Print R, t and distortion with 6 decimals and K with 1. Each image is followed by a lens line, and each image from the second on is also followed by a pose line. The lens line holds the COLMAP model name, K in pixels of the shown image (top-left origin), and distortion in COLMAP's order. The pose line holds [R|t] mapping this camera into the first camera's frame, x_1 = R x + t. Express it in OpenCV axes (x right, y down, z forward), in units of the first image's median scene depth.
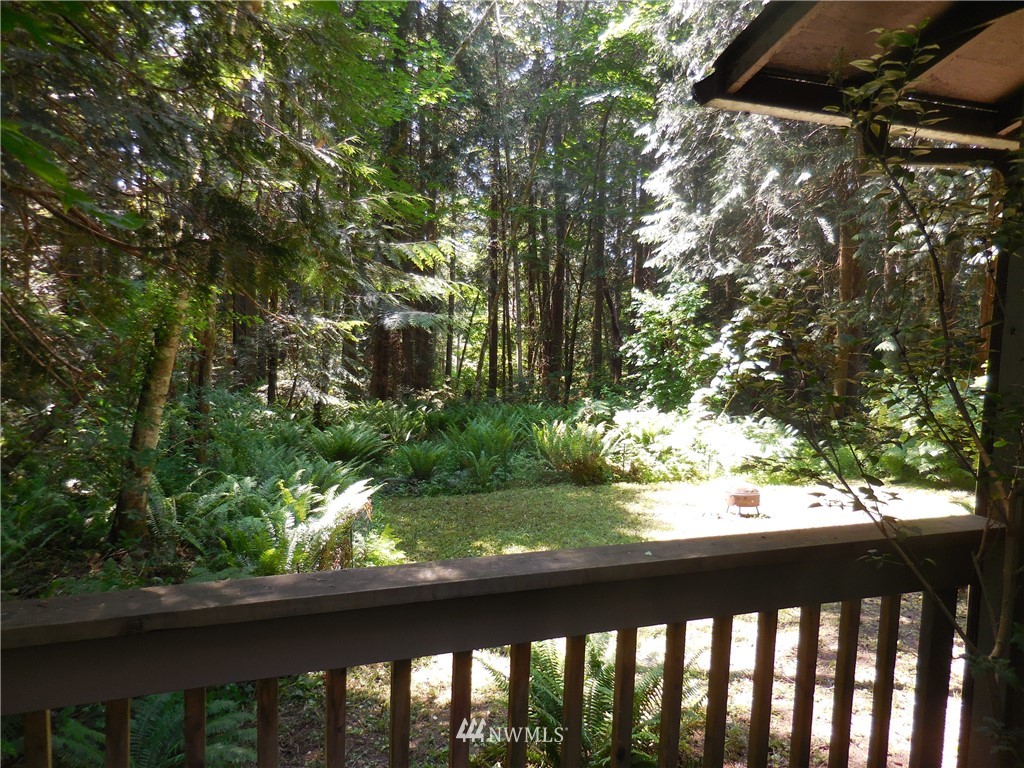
lens RADIAL K [[770.7, 0, 507.3], [0, 770.7, 381.8], [0, 0, 1]] dist [-0.006675, -0.001629]
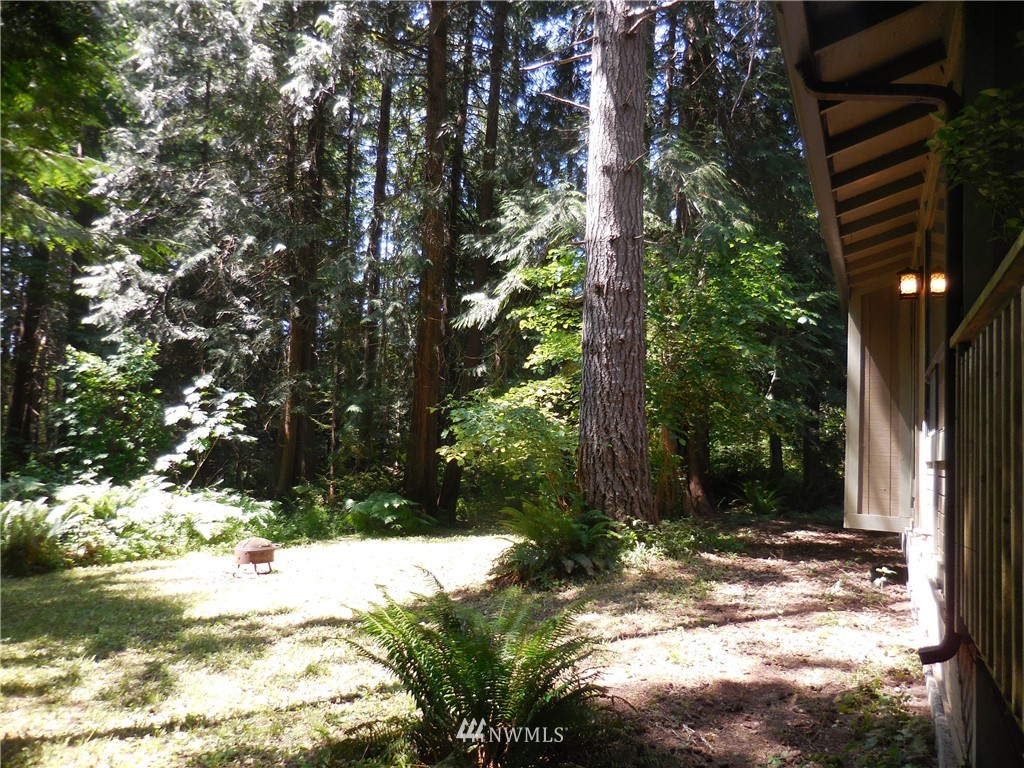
lens RADIAL K [[770.7, 0, 507.3], [0, 770.7, 381.8], [0, 0, 1]] dist [-0.006675, -0.001629]
pose [[0.703451, 0.058699, 0.708316, -0.106469], [0.039034, 0.991889, -0.120965, 0.044840], [-0.709671, 0.112741, 0.695454, 0.070415]]
